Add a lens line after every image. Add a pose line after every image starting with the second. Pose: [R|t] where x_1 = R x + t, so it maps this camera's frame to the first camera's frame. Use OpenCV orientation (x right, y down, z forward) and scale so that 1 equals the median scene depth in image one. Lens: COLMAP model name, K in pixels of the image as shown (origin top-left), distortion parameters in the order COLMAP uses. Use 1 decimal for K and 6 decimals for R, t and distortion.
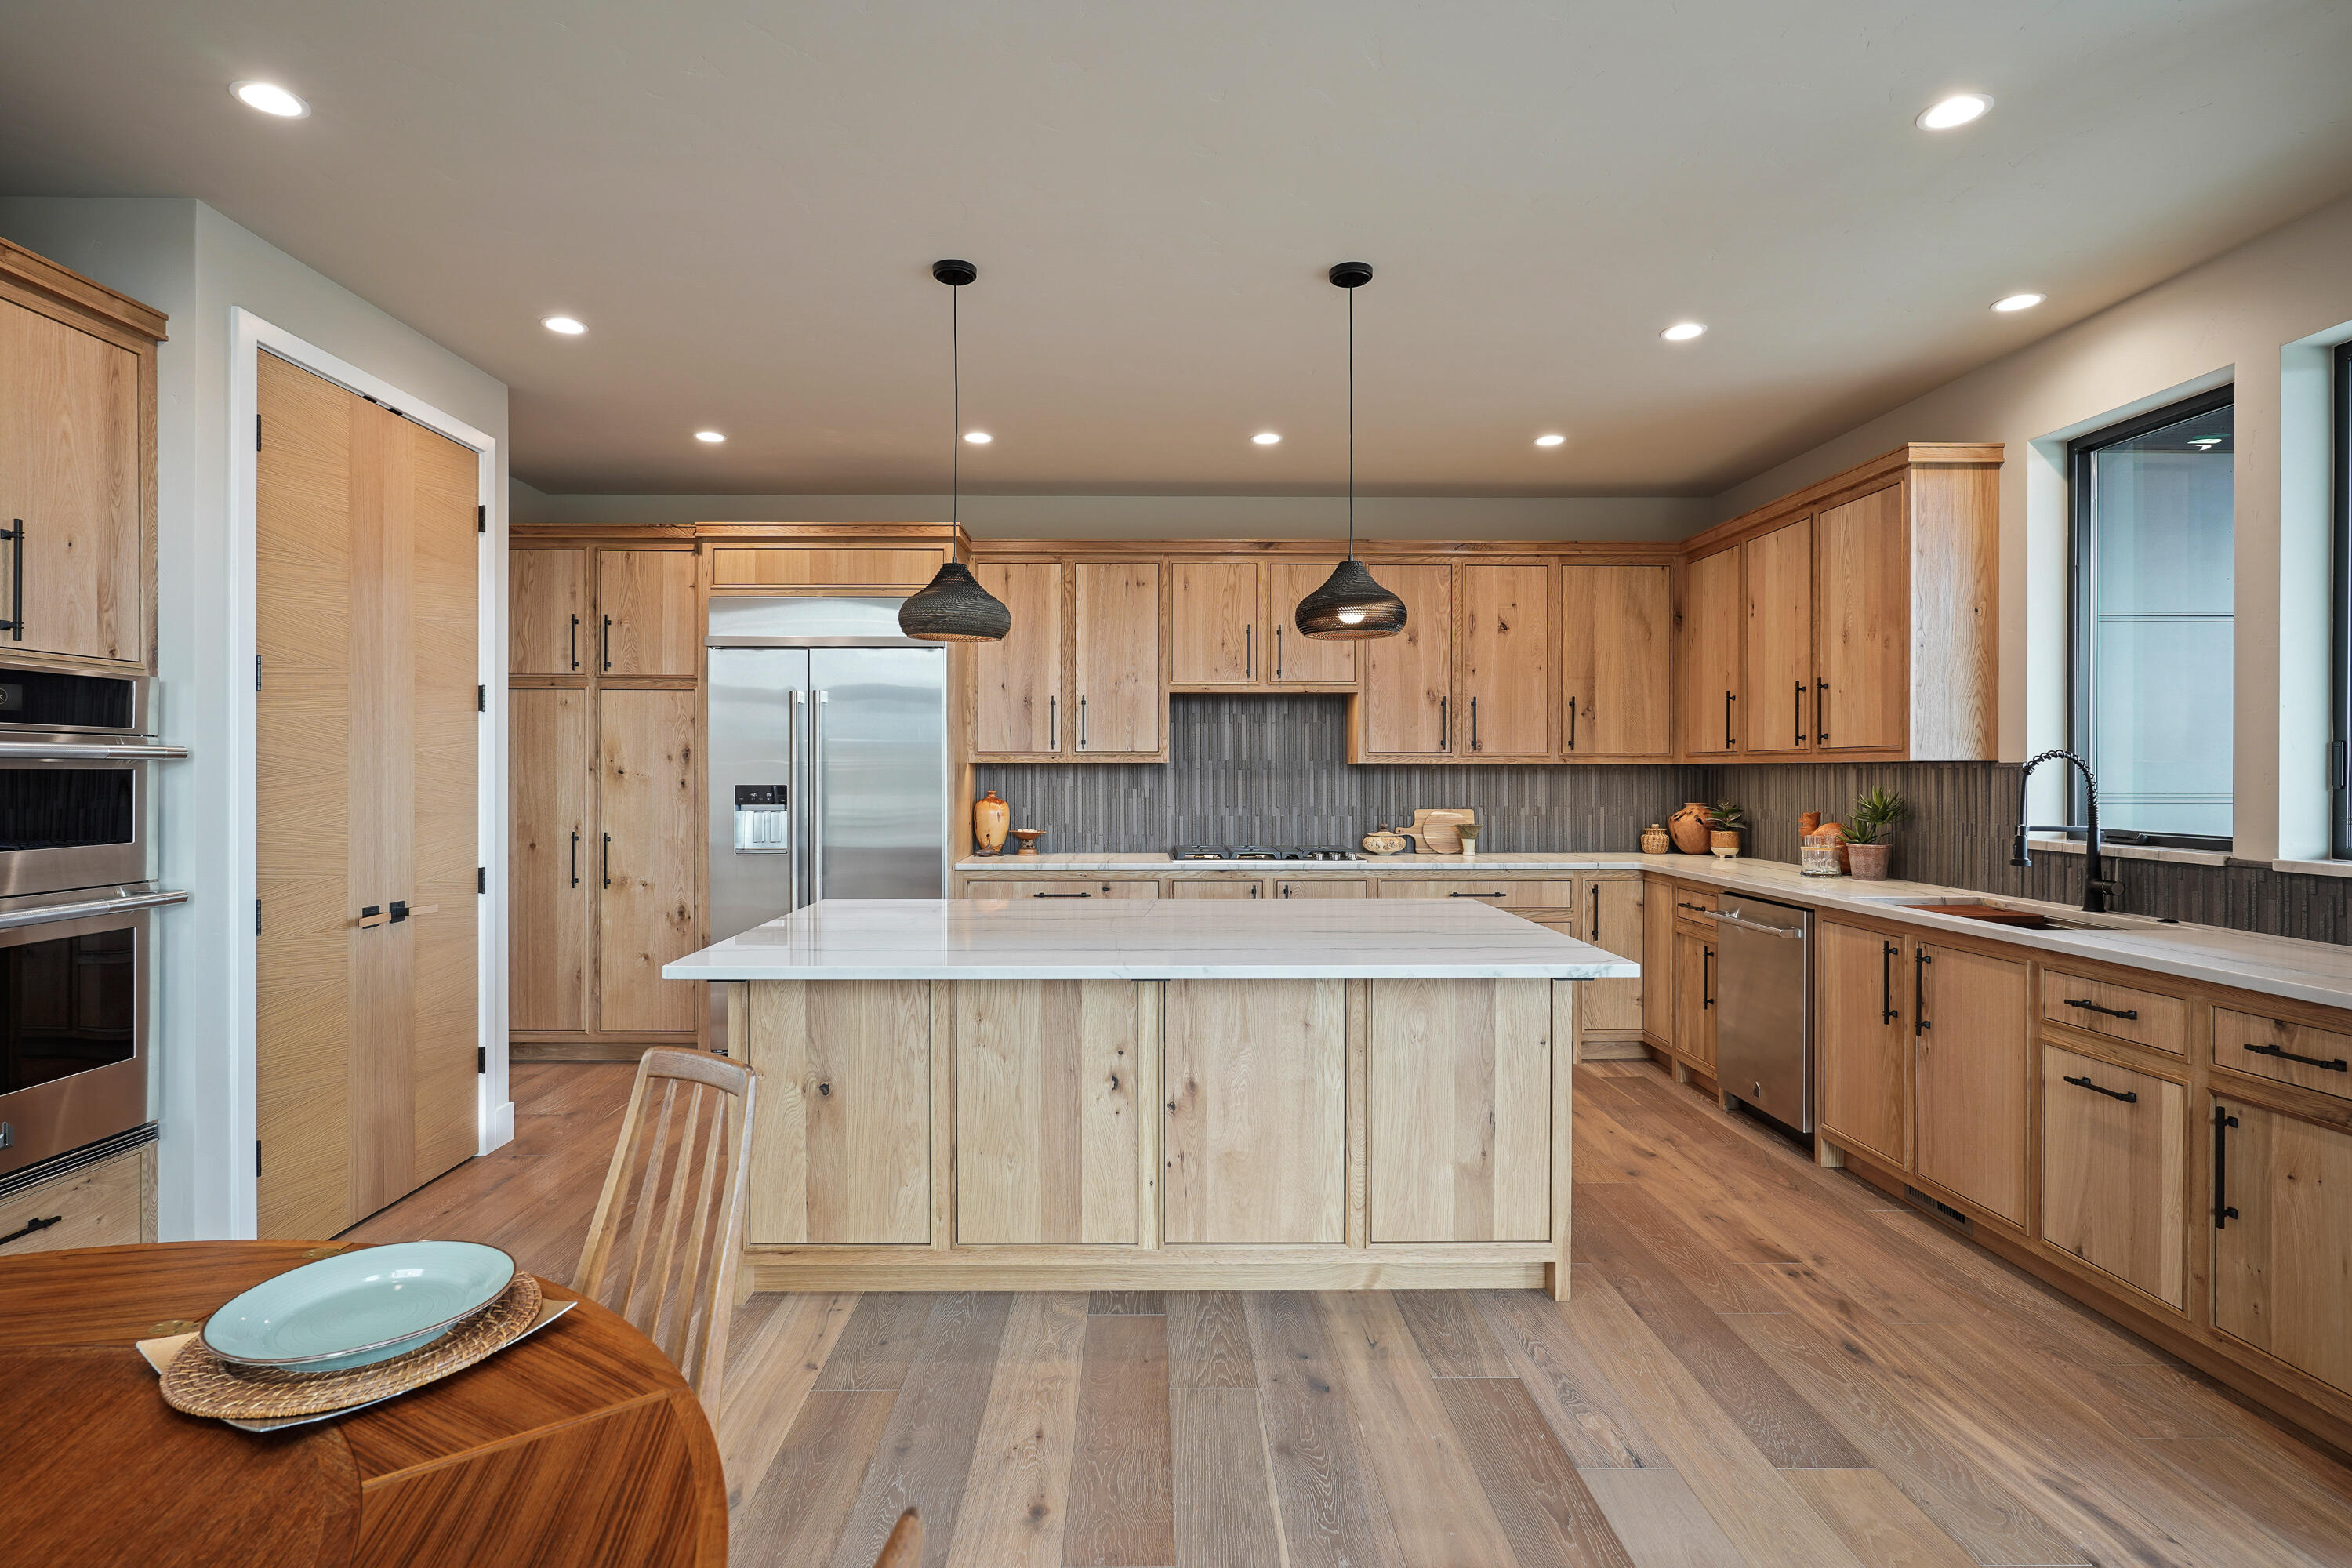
lens RADIAL K [[1141.5, 0, 1153.2], [0, 1141.5, 777.8], [0, 0, 1]] dist [-0.005776, 0.001048]
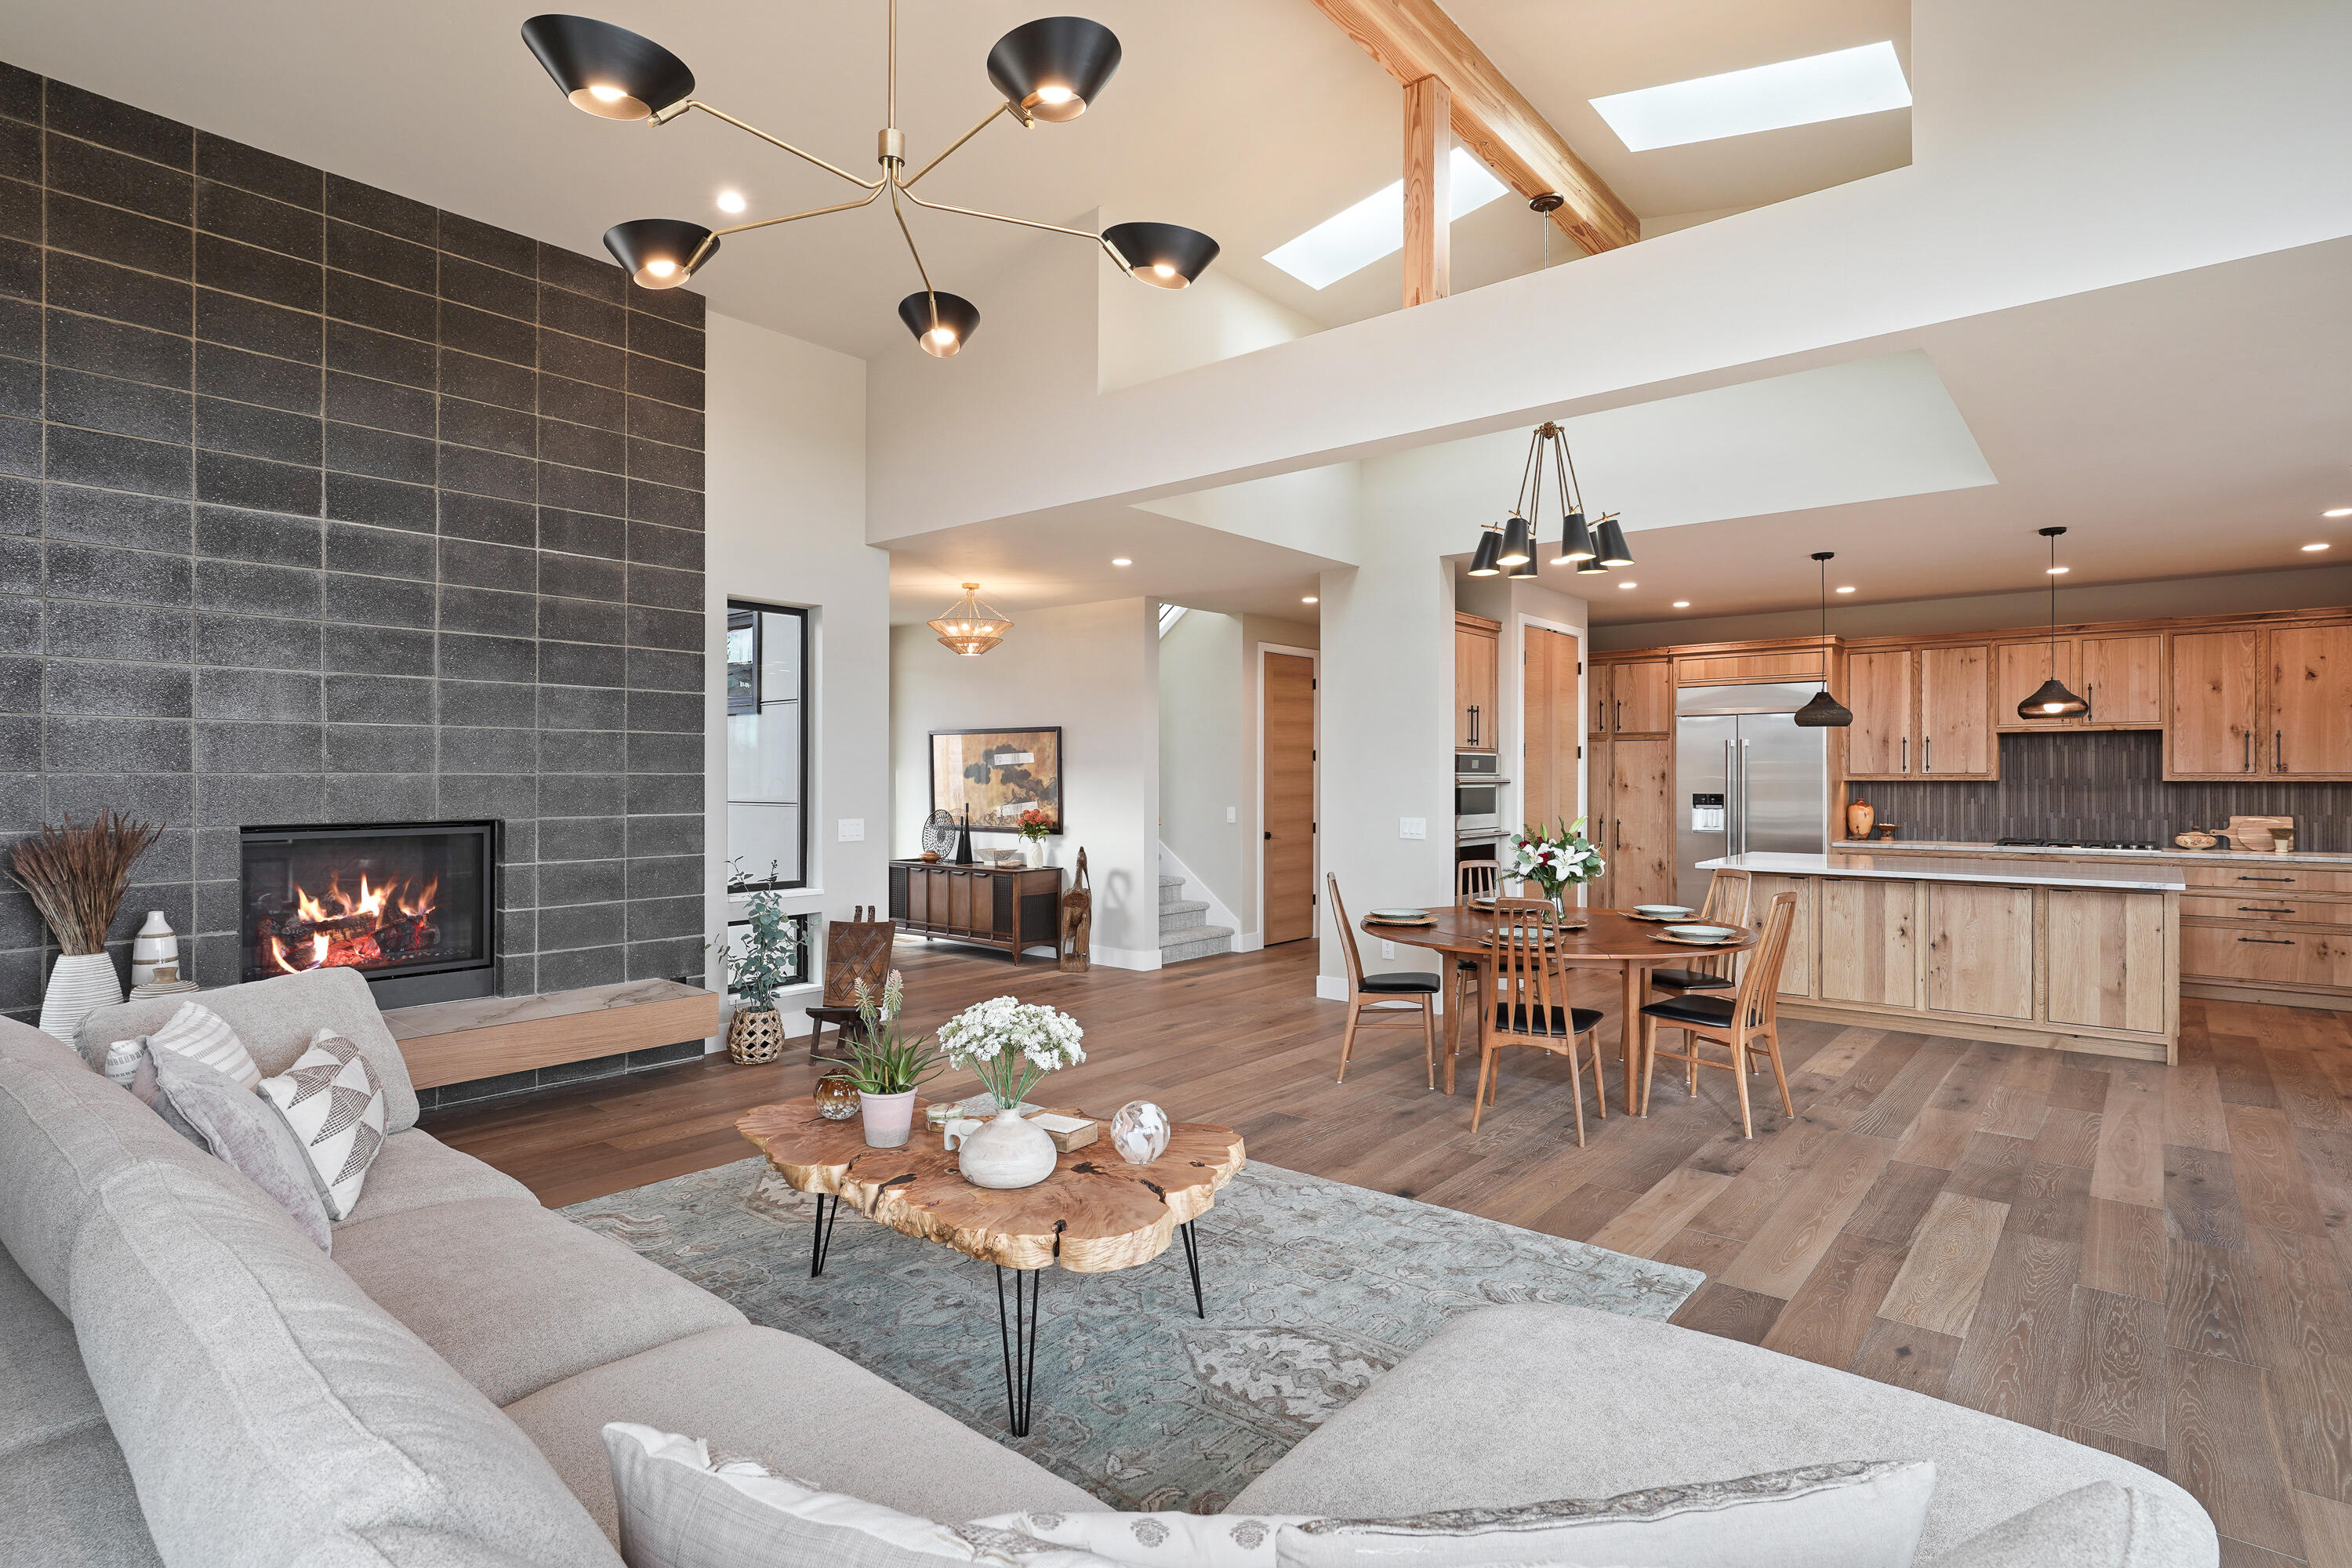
lens RADIAL K [[1179.5, 0, 1175.1], [0, 1179.5, 779.1], [0, 0, 1]] dist [-0.012704, 0.008134]
pose [[0.762178, -0.000541, -0.647367, 0.200494], [-0.002136, 0.999992, -0.003350, -0.008346], [0.647364, 0.003936, 0.762171, -0.897743]]
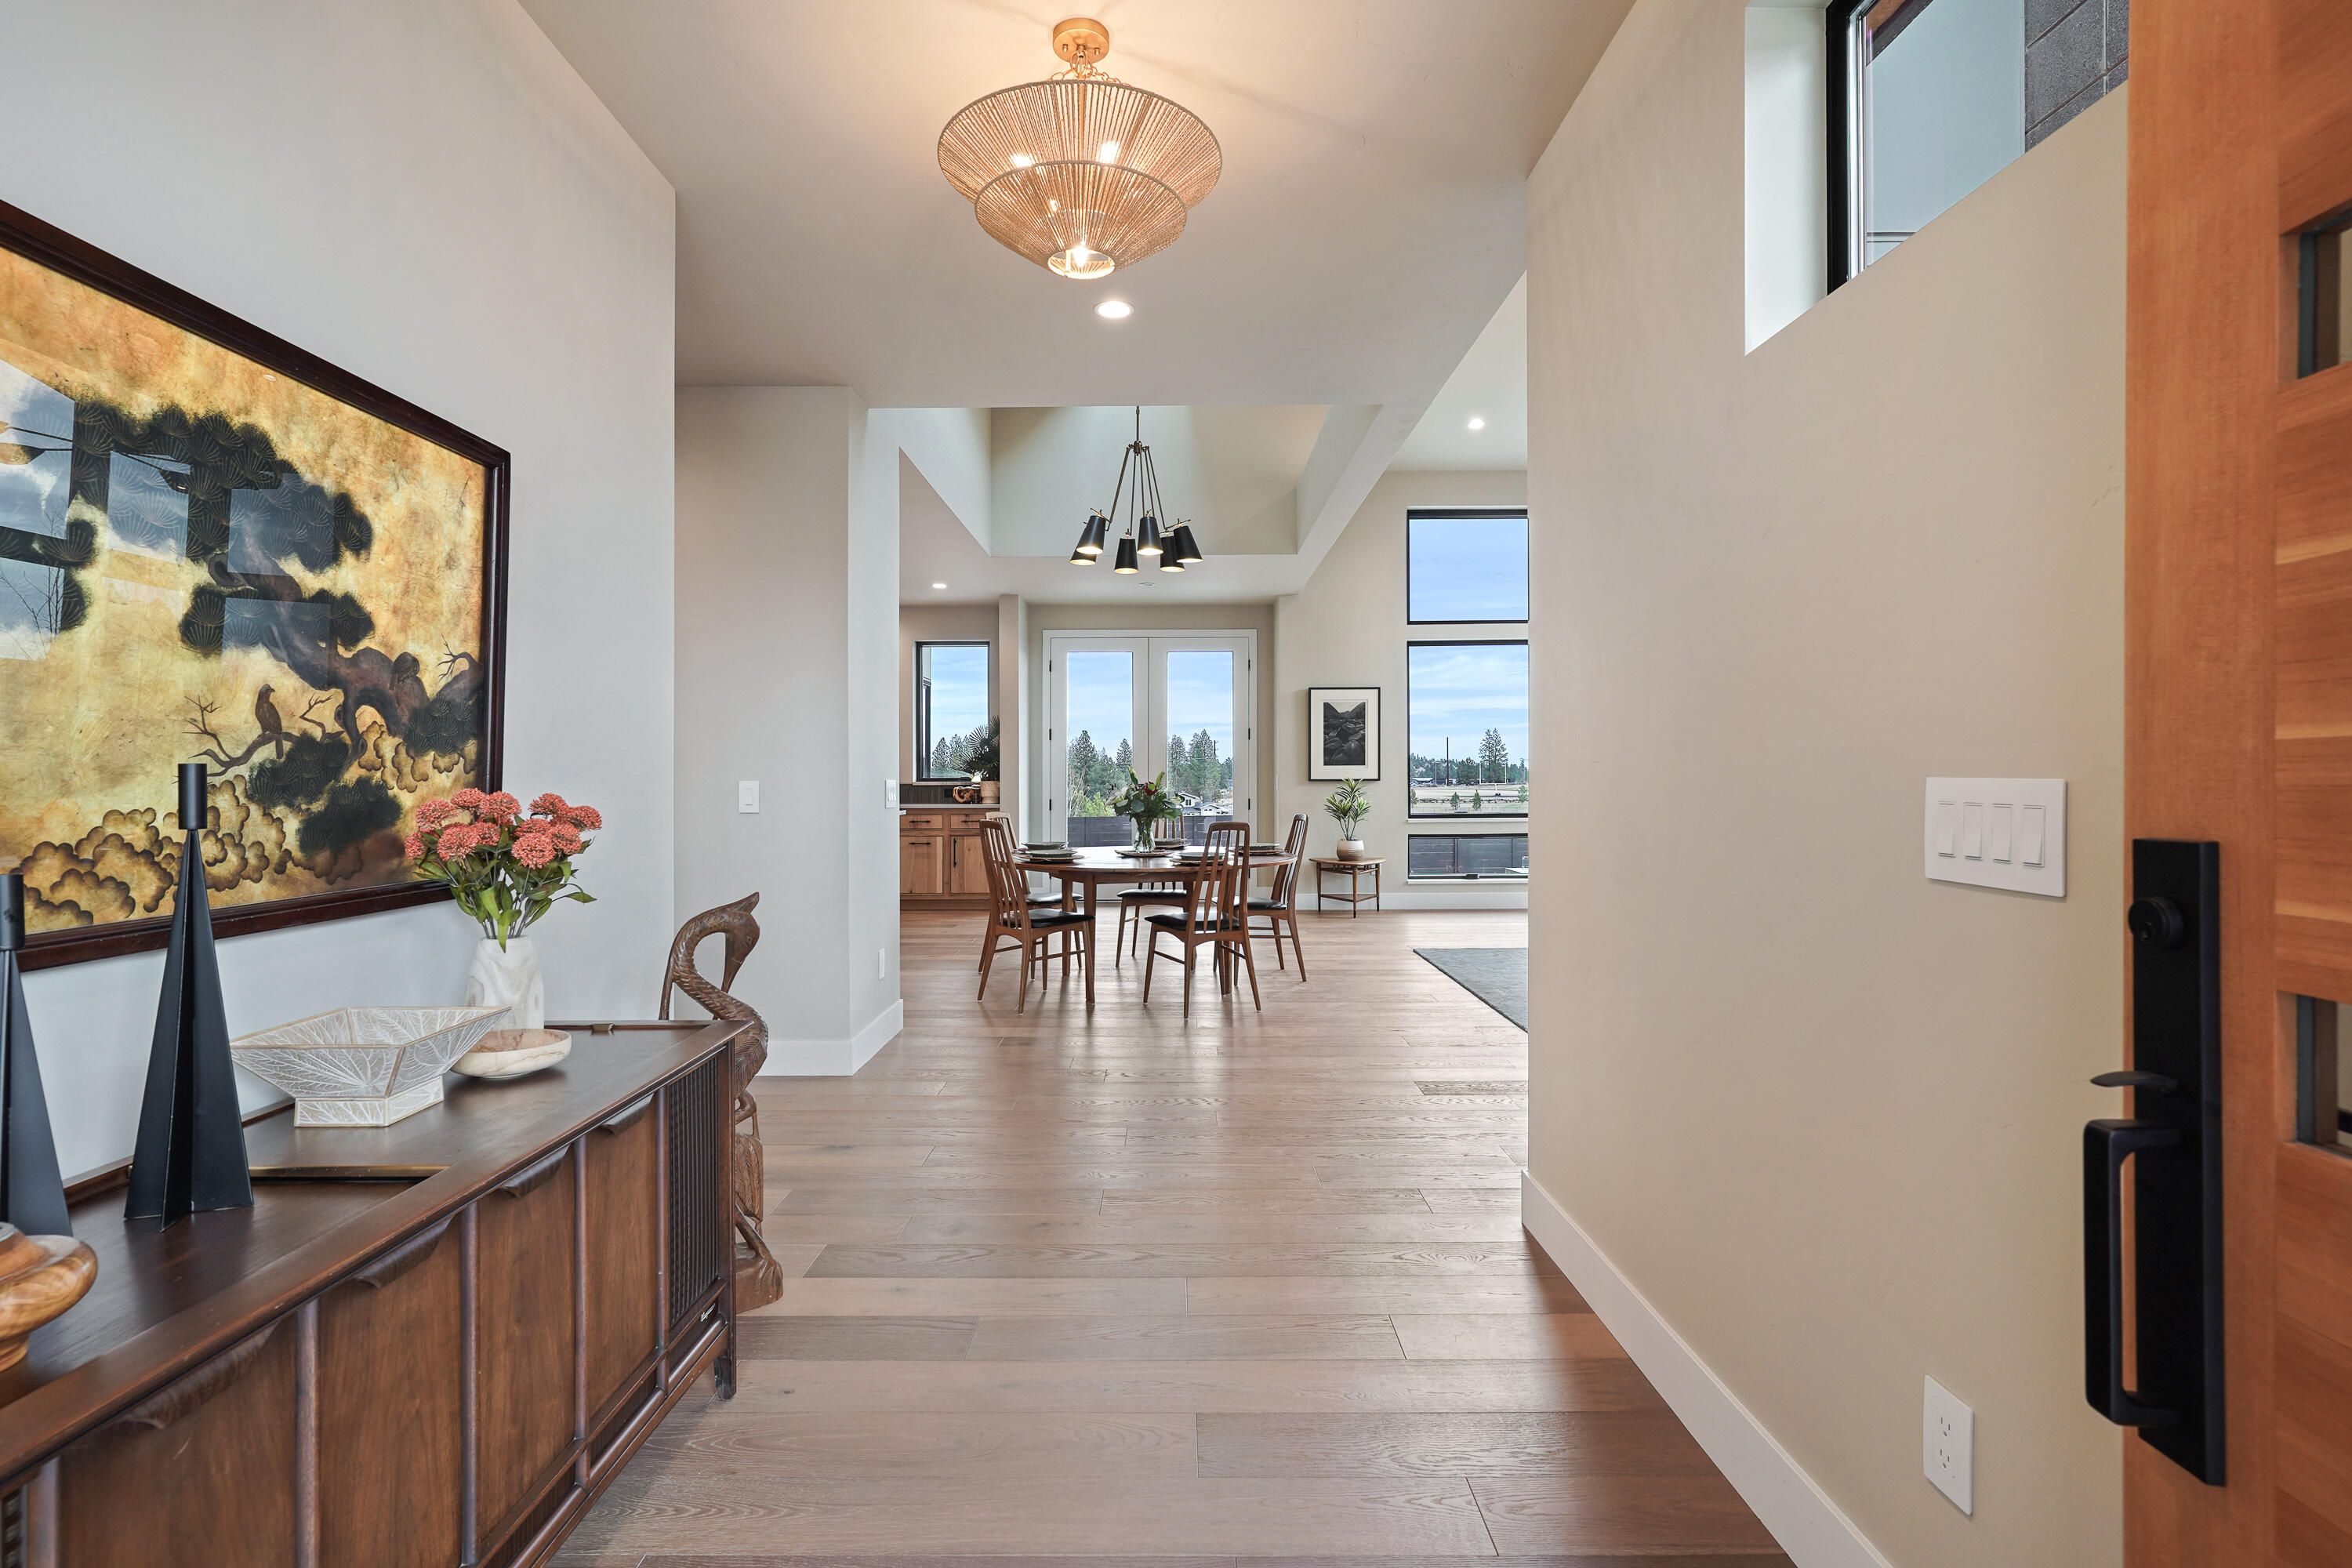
lens RADIAL K [[1156.8, 0, 1176.0], [0, 1156.8, 784.0], [0, 0, 1]] dist [-0.002840, -0.000058]
pose [[0.002448, -0.010554, 0.999941, -1.490401], [0.009240, 0.999902, 0.010531, 0.026824], [-0.999954, 0.009213, 0.002546, 0.085909]]
